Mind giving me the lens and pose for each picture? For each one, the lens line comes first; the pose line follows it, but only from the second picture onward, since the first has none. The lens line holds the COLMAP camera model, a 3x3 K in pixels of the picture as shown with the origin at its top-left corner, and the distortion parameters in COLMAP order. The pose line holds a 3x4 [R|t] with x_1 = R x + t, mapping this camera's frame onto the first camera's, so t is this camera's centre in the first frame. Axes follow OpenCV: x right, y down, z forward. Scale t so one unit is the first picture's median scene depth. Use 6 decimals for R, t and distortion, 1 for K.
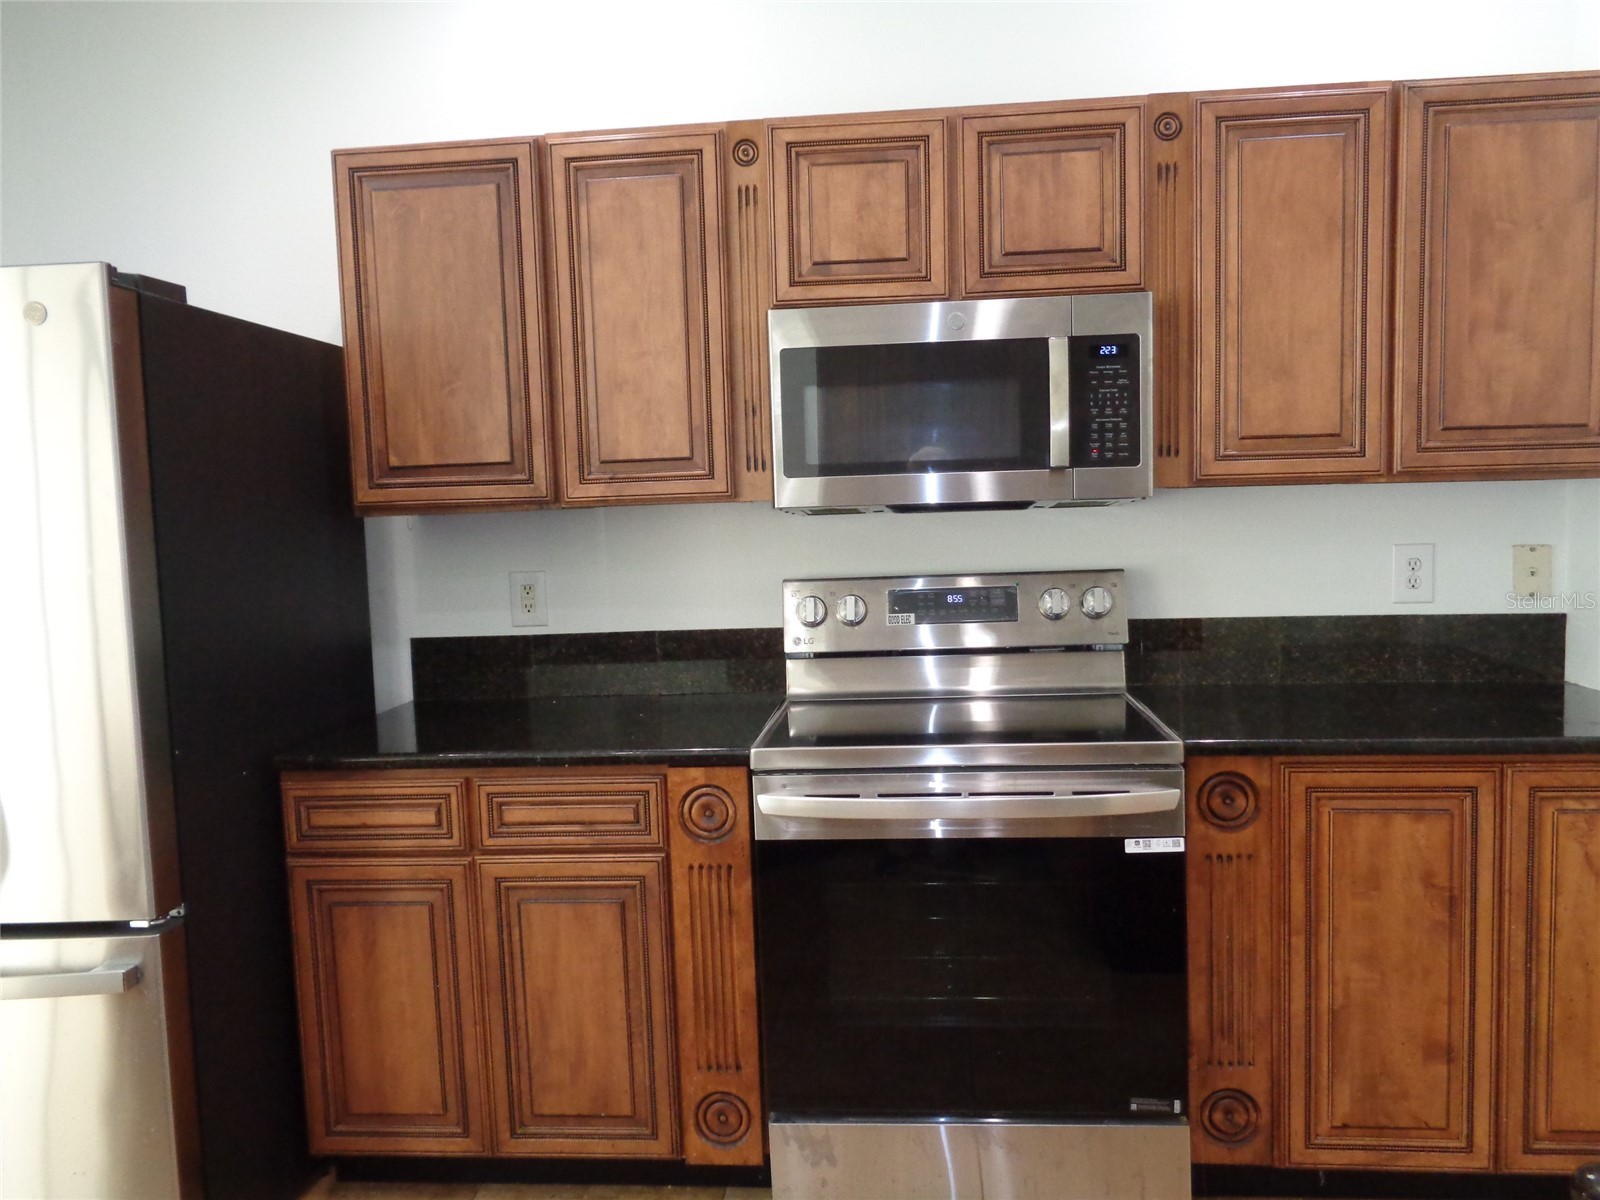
lens RADIAL K [[1188.7, 0, 800.0], [0, 1188.7, 600.0], [0, 0, 1]] dist [-0.007418, 0.002285]
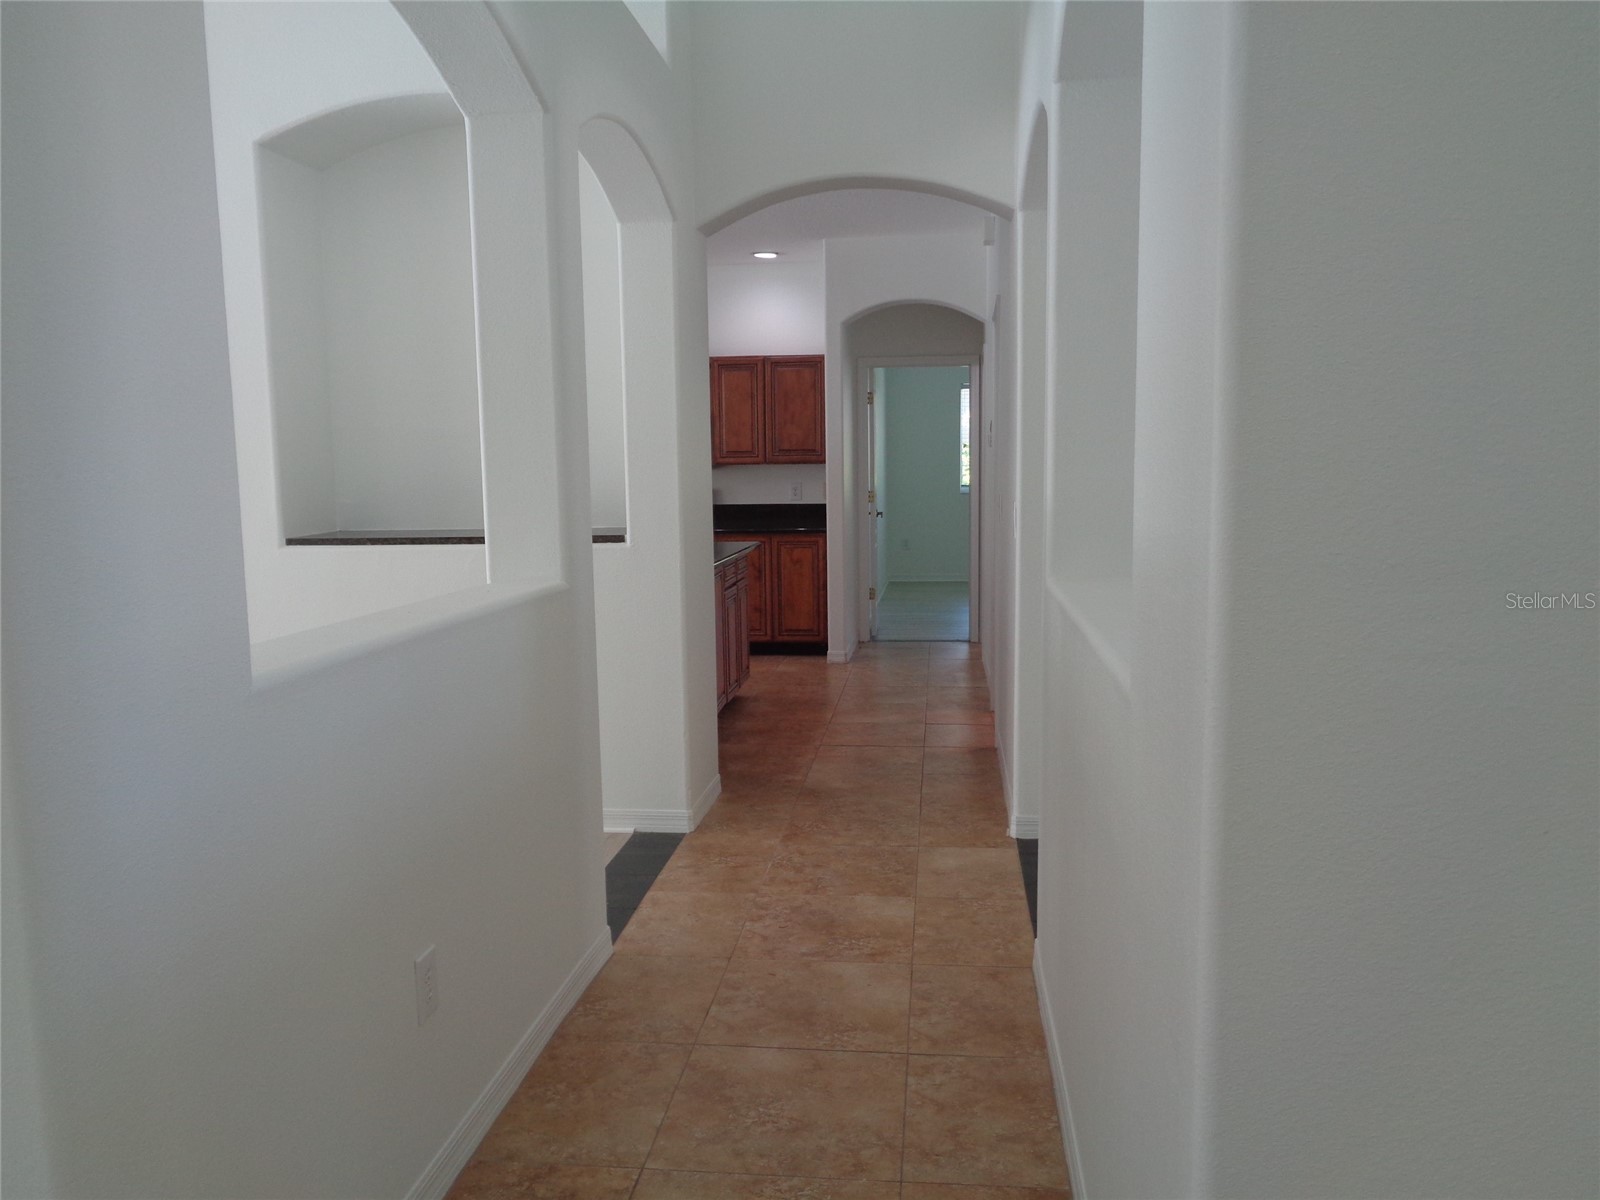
lens RADIAL K [[1173.7, 0, 799.7], [0, 1173.7, 630.6], [0, 0, 1]] dist [-0.027918, 0.000122]
pose [[0.999044, 0.020544, -0.038592, 0.765951], [-0.018401, 0.998312, 0.055084, 0.214278], [0.039659, -0.054321, 0.997736, -2.679897]]
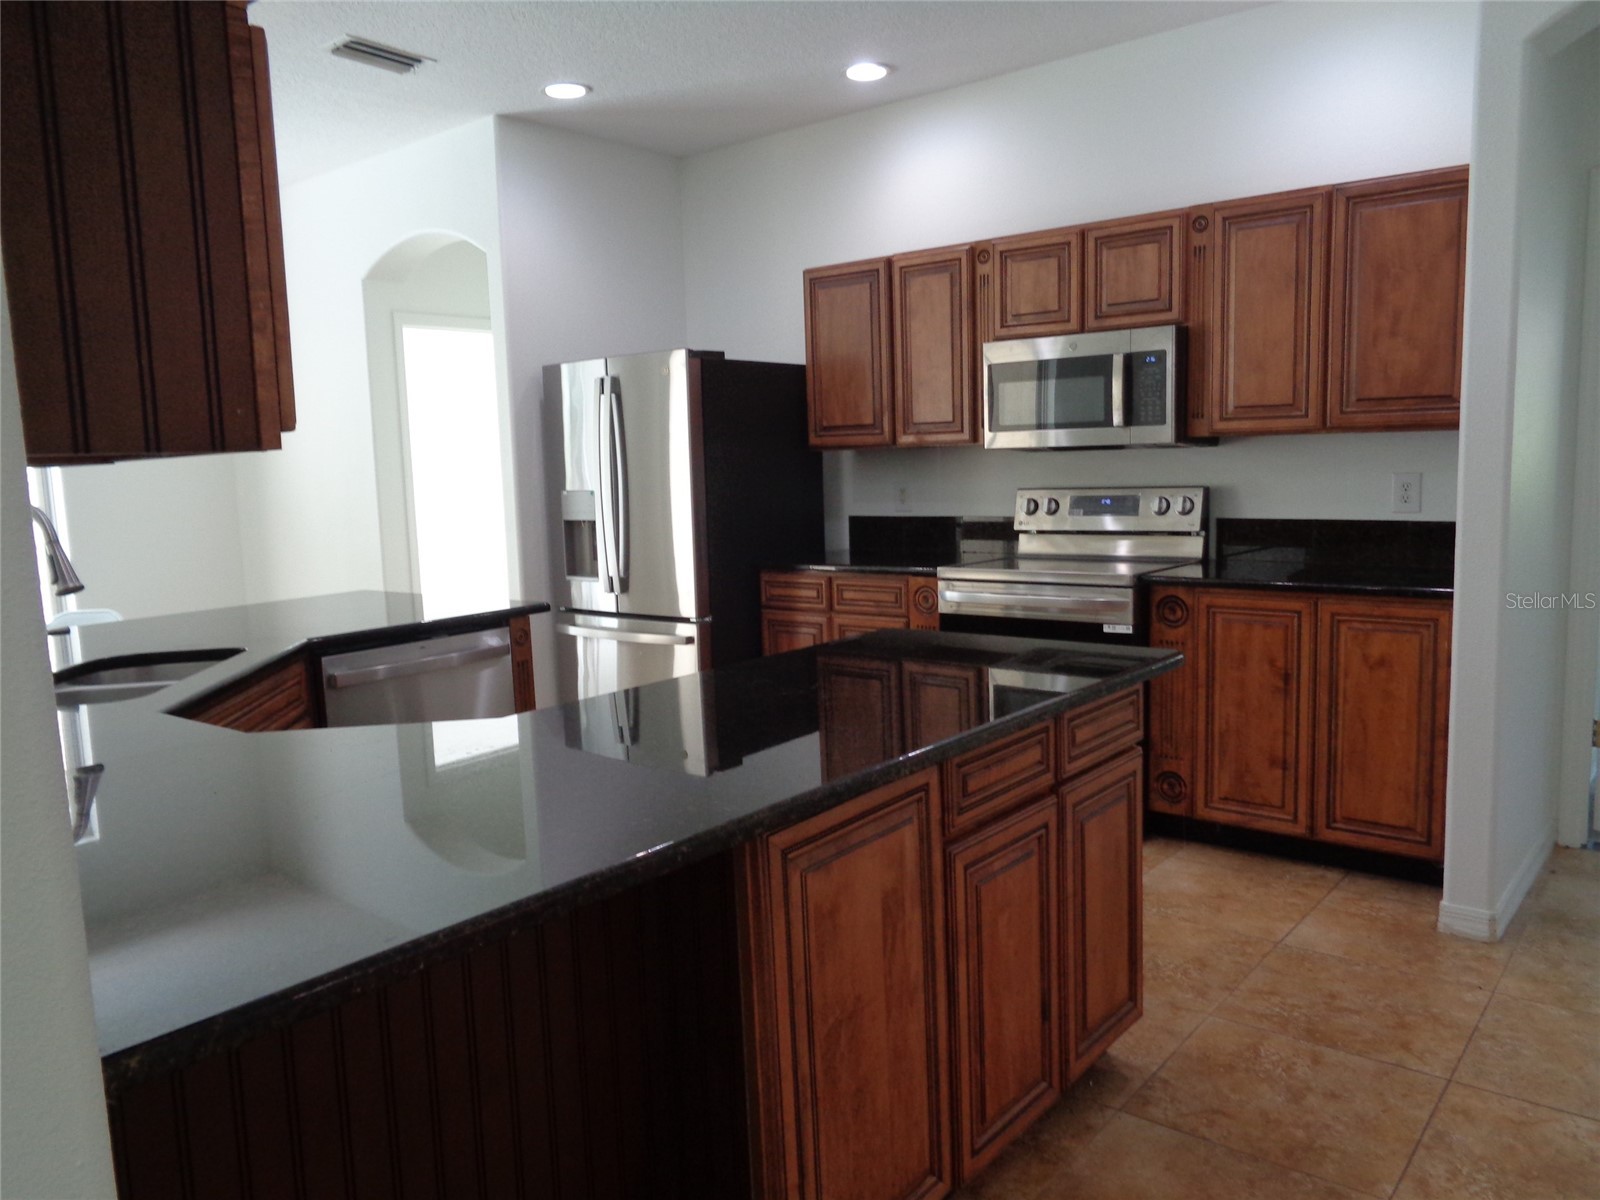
lens RADIAL K [[1224.0, 0, 800.0], [0, 1224.0, 600.0], [0, 0, 1]] dist [0.006794, 0.005546]
pose [[0.826210, 0.072218, -0.558714, 0.874421], [-0.040779, 0.996814, 0.068542, 0.043154], [0.561884, -0.033846, 0.826523, -0.813506]]
